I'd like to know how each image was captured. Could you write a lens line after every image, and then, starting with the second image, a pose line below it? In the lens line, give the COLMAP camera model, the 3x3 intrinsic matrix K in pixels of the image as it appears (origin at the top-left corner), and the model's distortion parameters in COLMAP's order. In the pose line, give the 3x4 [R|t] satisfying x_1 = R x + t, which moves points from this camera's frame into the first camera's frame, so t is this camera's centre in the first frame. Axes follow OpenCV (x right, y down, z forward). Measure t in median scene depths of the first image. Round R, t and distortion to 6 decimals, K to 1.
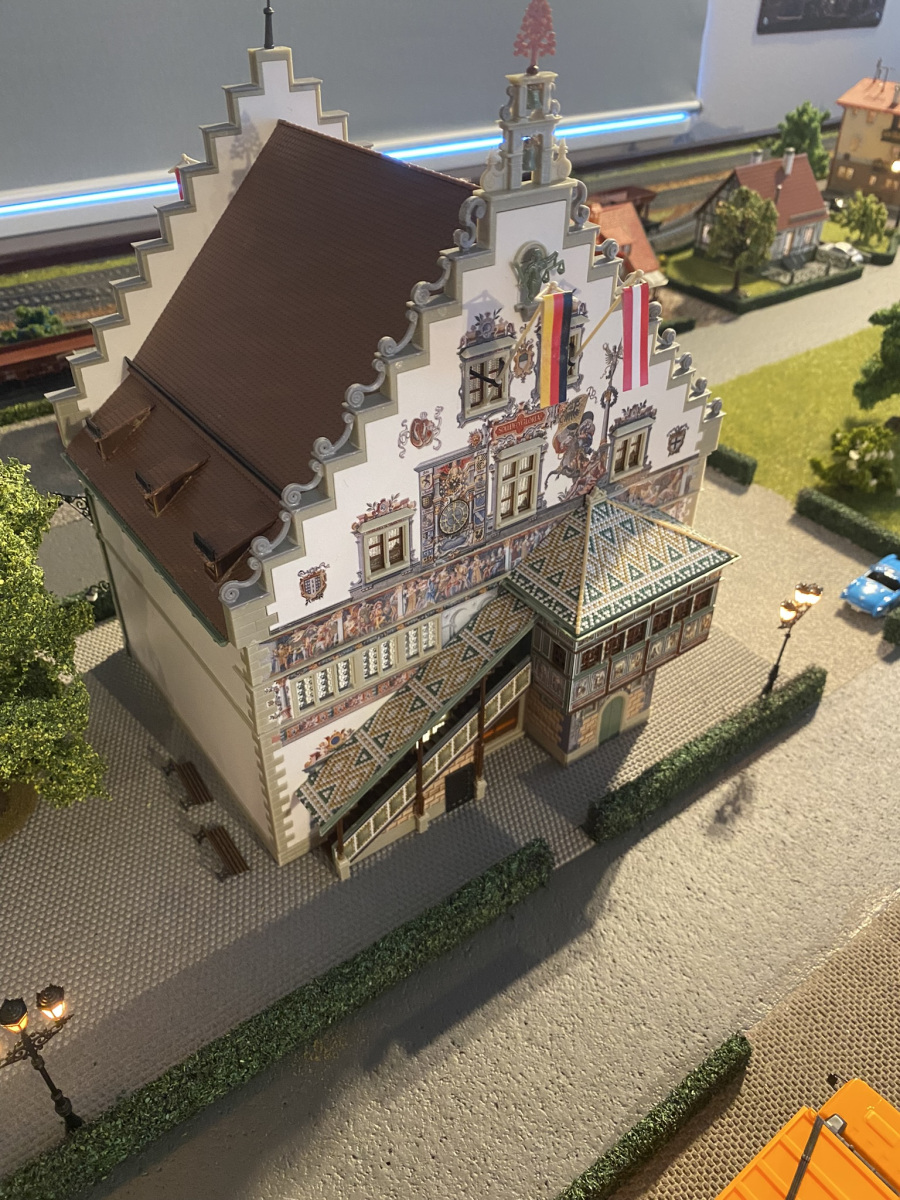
lens RADIAL K [[920.3, 0, 472.4], [0, 920.3, 601.0], [0, 0, 1]] dist [0.081586, -0.160586]
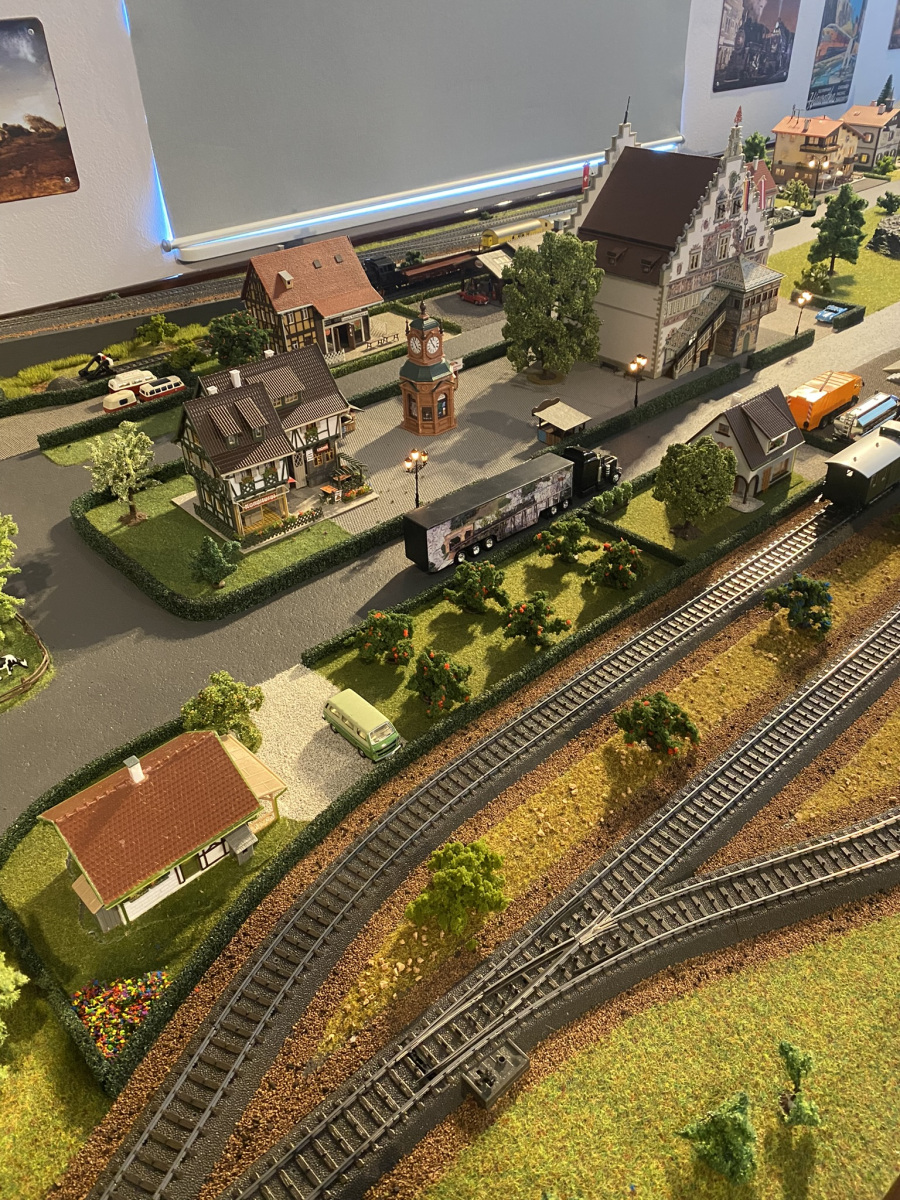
lens RADIAL K [[932.7, 0, 469.6], [0, 932.7, 599.9], [0, 0, 1]] dist [0.002708, -0.002345]
pose [[0.994634, -0.085230, 0.058647, -1.102313], [0.087771, 0.995246, -0.042201, 1.134134], [-0.054771, 0.047122, 0.997386, -2.117328]]
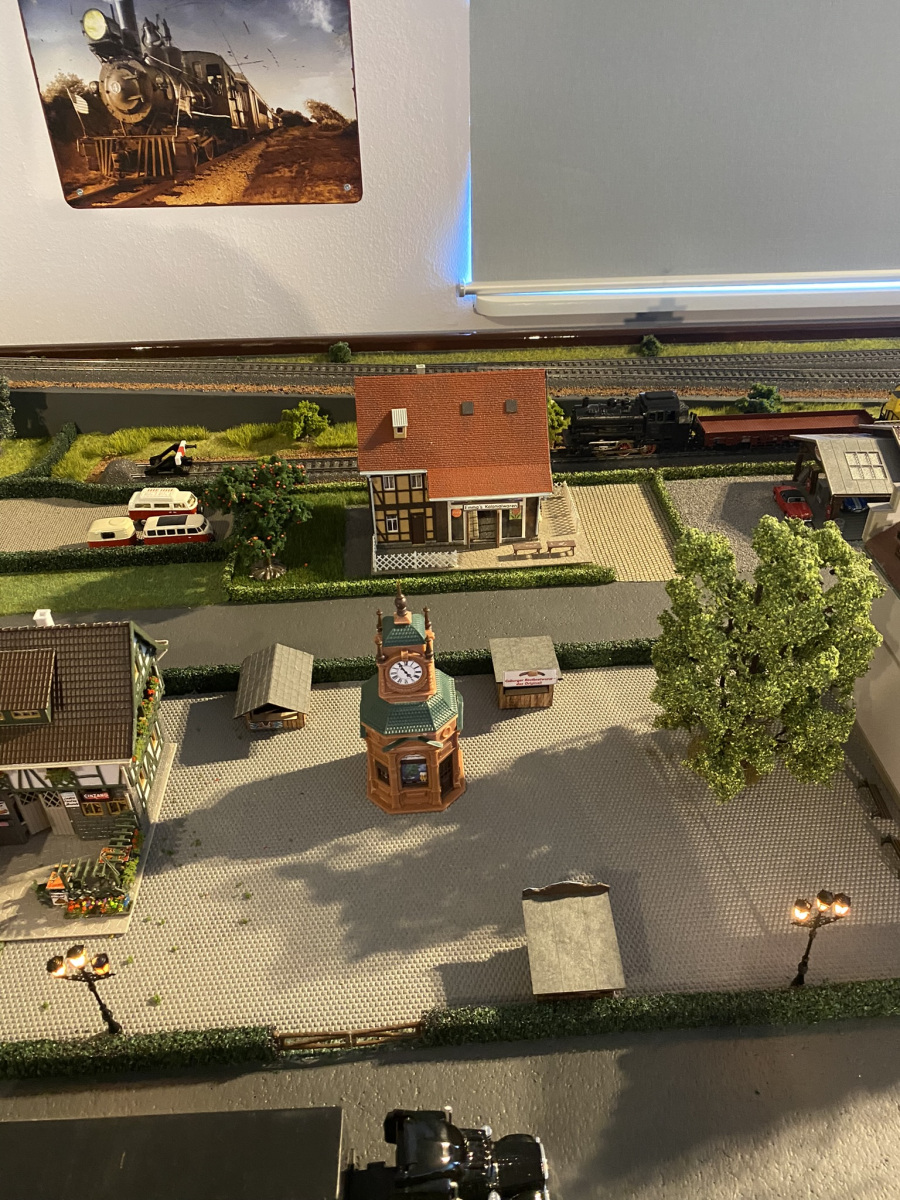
lens RADIAL K [[917.0, 0, 458.6], [0, 917.0, 600.7], [0, 0, 1]] dist [0.010299, -0.011645]
pose [[0.831818, 0.313419, -0.458091, -0.316696], [-0.318375, 0.945468, 0.068758, 0.021179], [0.454661, 0.088650, 0.886242, -0.571230]]
